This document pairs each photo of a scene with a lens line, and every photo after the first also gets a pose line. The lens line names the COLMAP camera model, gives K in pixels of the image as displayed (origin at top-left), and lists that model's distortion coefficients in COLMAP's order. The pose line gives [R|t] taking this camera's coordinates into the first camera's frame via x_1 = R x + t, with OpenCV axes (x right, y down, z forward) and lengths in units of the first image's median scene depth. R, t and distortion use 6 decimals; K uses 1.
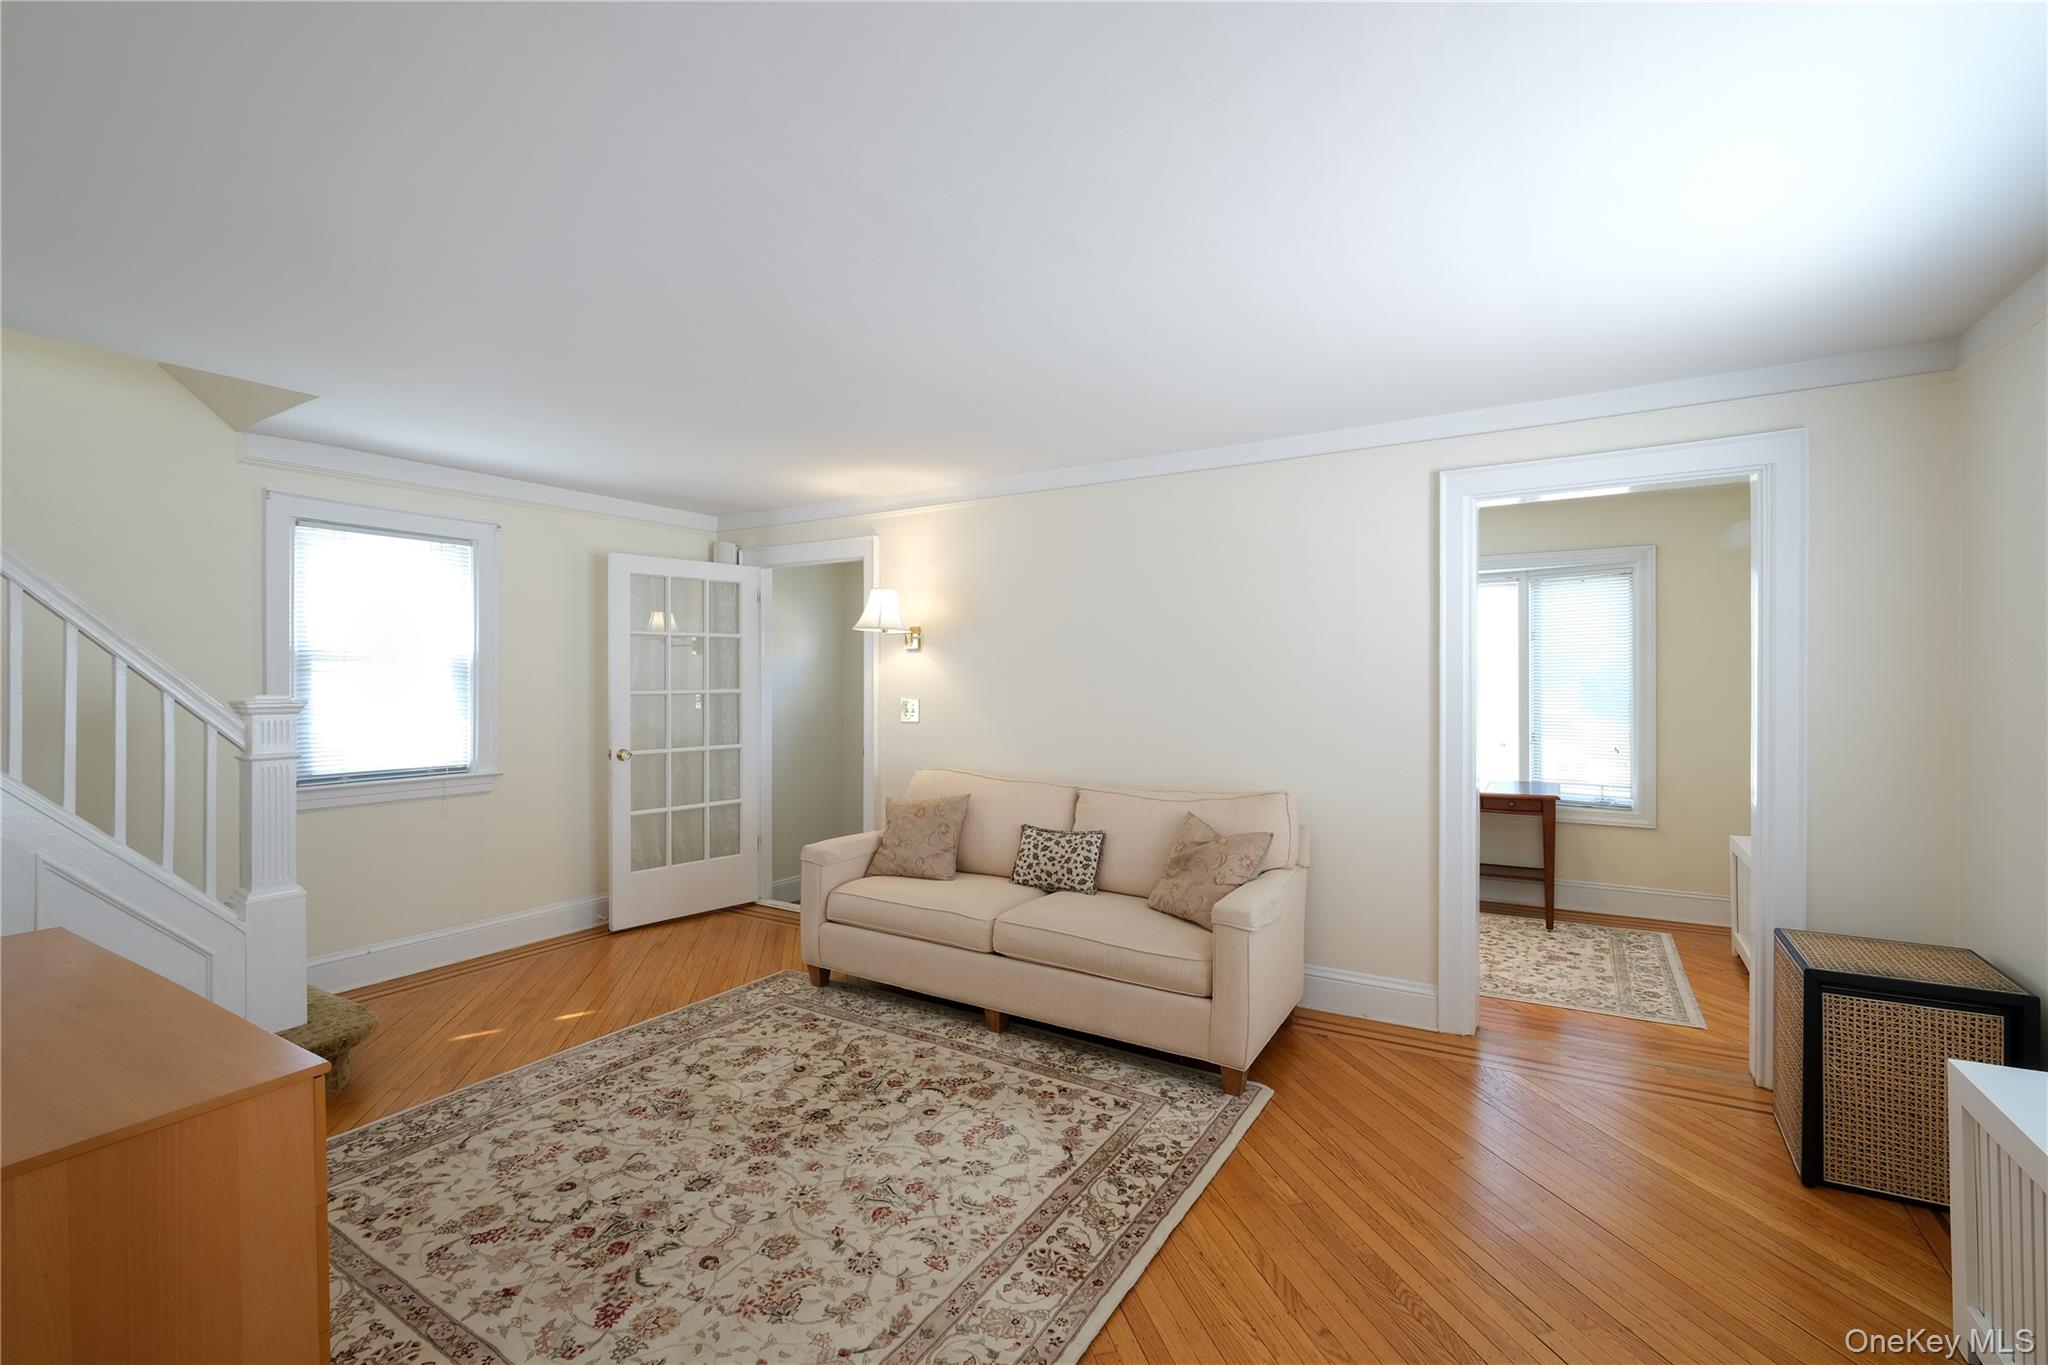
lens RADIAL K [[896.8, 0, 1018.6], [0, 896.8, 678.9], [0, 0, 1]] dist [-0.002472, -0.001393]
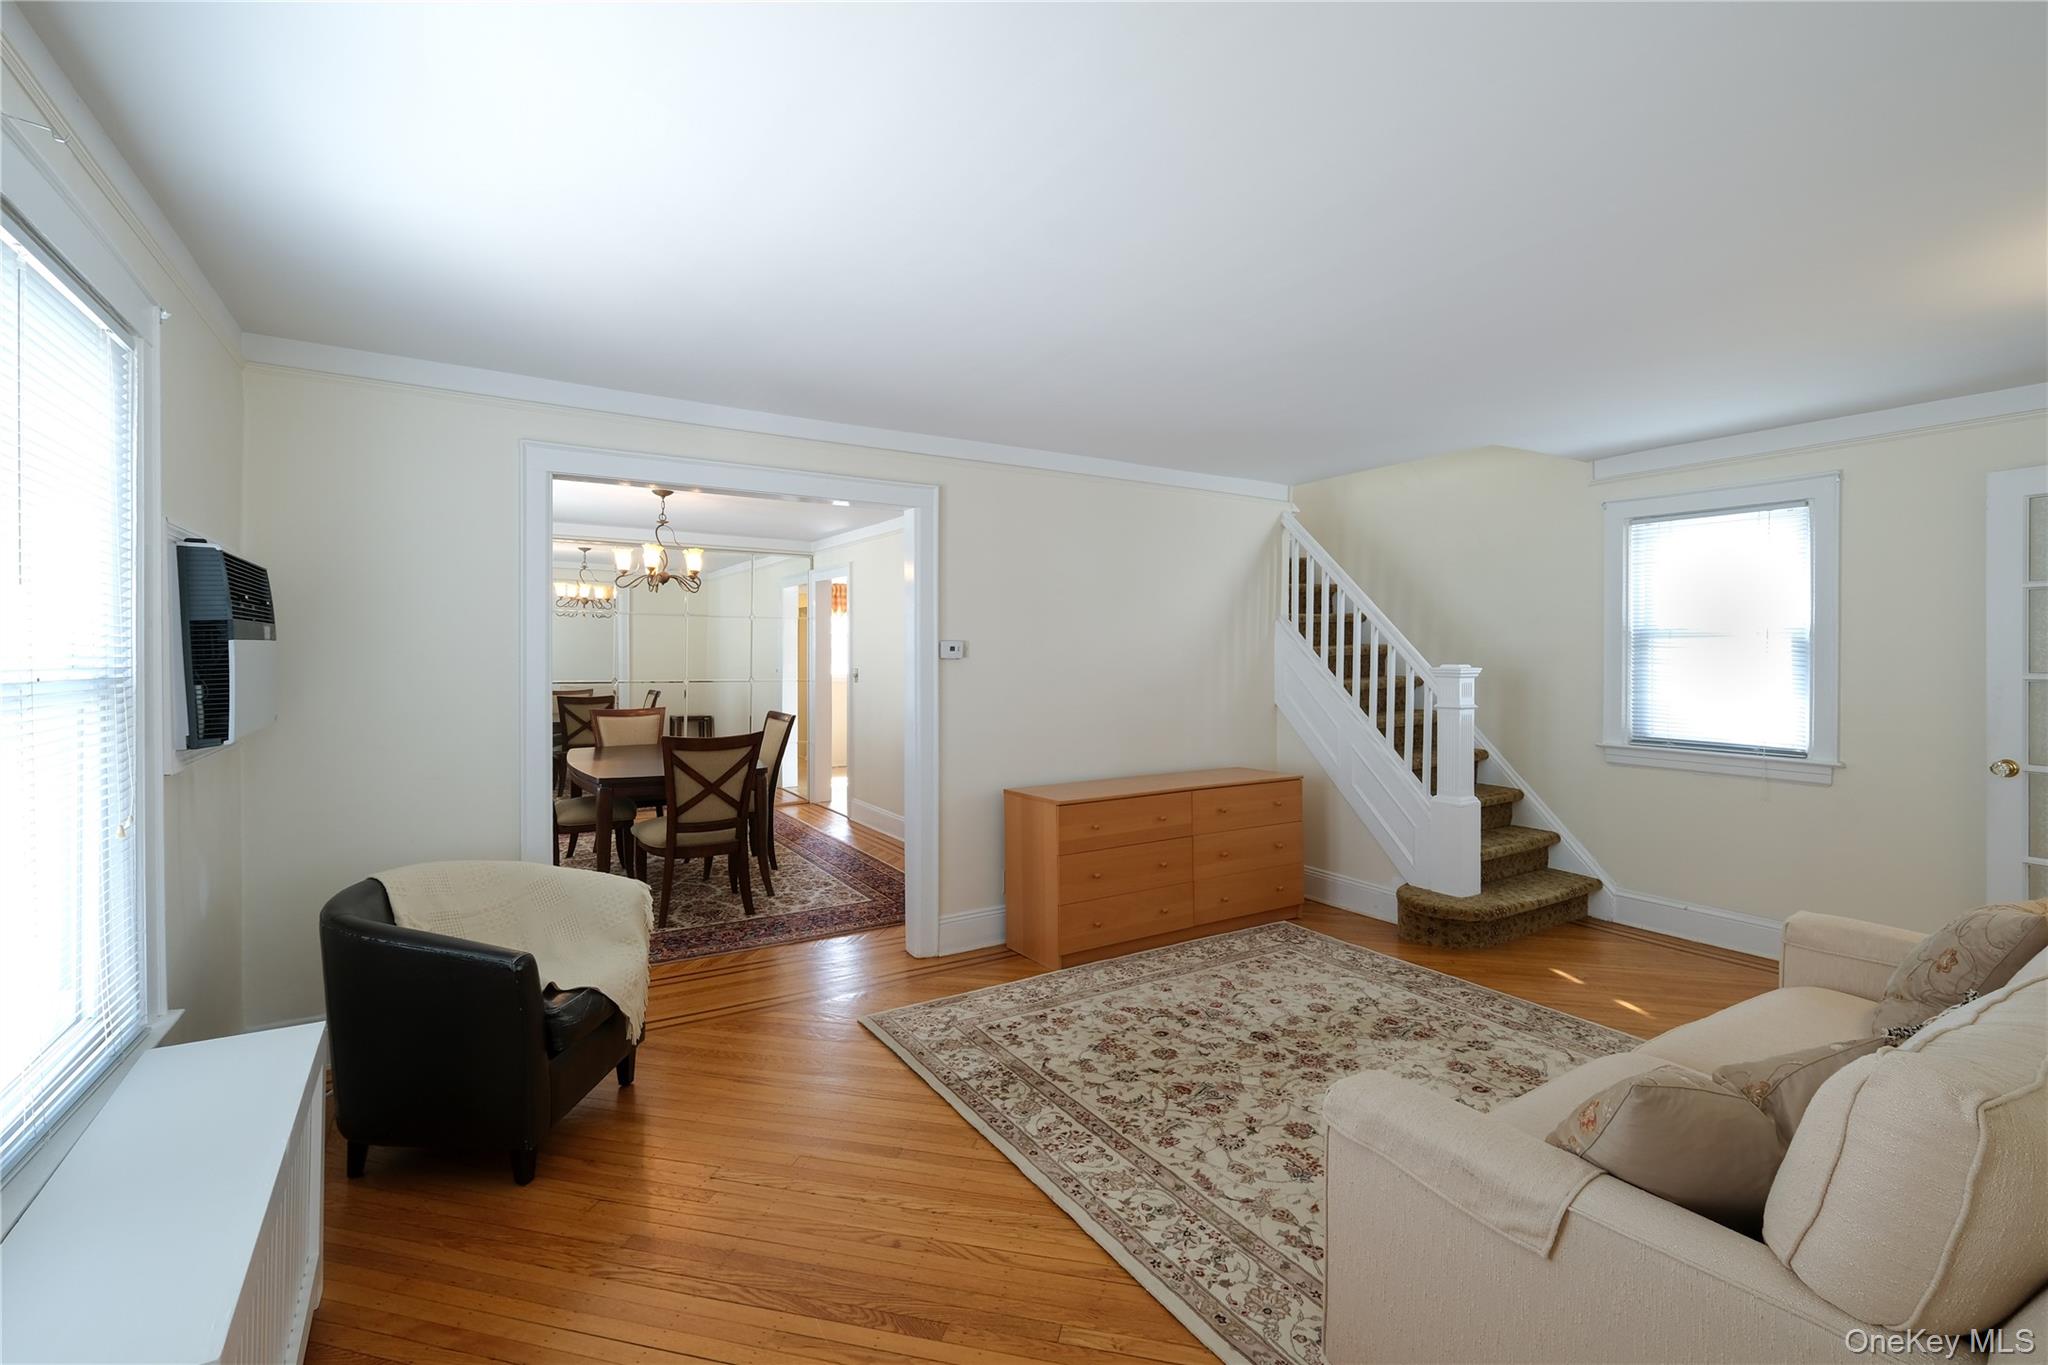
lens RADIAL K [[896.8, 0, 1016.0], [0, 896.8, 662.4], [0, 0, 1]] dist [-0.002472, -0.001393]
pose [[-0.447970, 0.013667, -0.893944, 0.982520], [-0.002659, 0.999858, 0.016619, -0.009654], [0.894045, 0.009822, -0.447870, 1.265647]]
